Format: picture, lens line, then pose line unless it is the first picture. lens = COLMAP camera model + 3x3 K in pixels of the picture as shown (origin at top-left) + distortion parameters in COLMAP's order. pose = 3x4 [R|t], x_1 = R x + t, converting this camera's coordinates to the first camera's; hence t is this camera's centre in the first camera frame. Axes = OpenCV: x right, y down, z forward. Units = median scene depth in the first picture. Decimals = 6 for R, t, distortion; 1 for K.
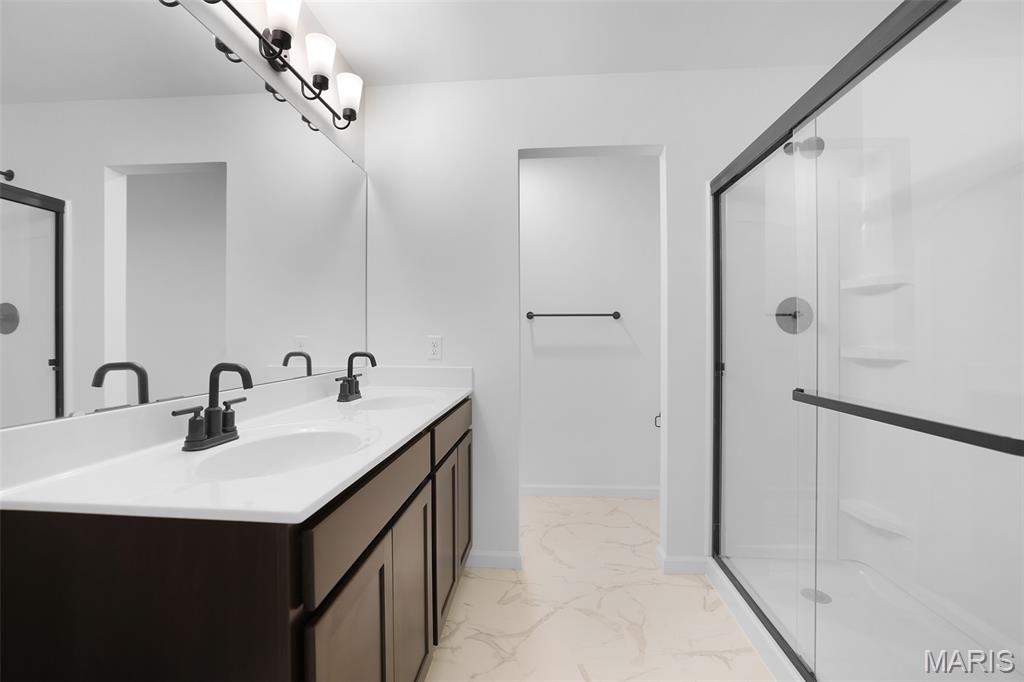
lens RADIAL K [[437.8, 0, 509.8], [0, 437.8, 334.6], [0, 0, 1]] dist [-0.051232, 0.015906]
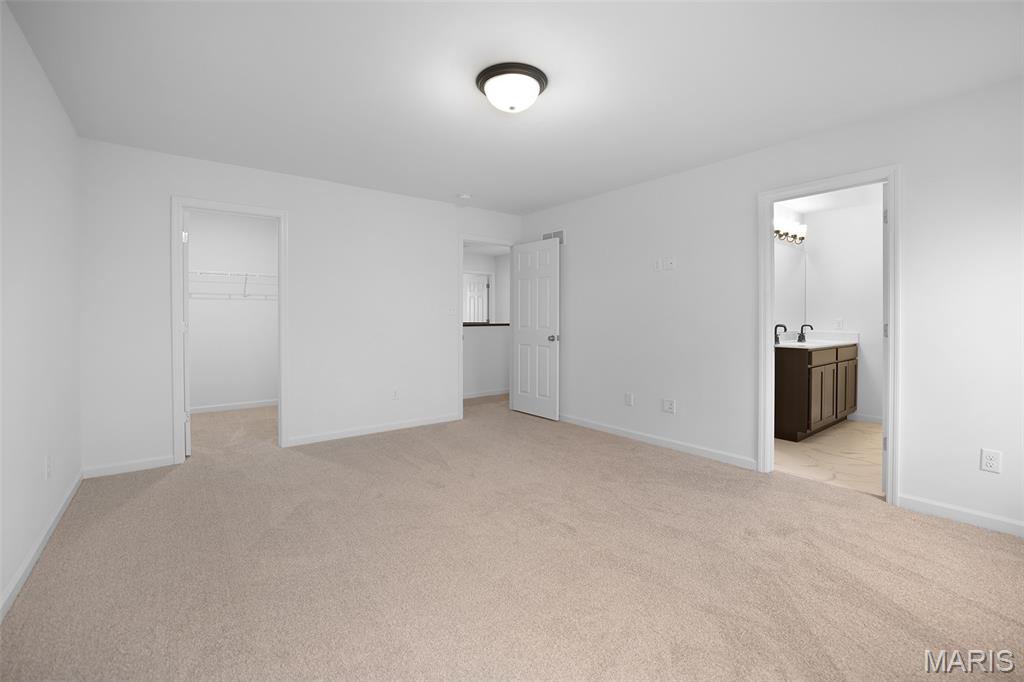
lens RADIAL K [[437.8, 0, 509.8], [0, 437.8, 334.6], [0, 0, 1]] dist [-0.051232, 0.015906]
pose [[0.665332, 0.026743, -0.746068, 0.395138], [0.001988, 0.999291, 0.037593, -0.000749], [0.746545, -0.026495, 0.664807, -2.032100]]
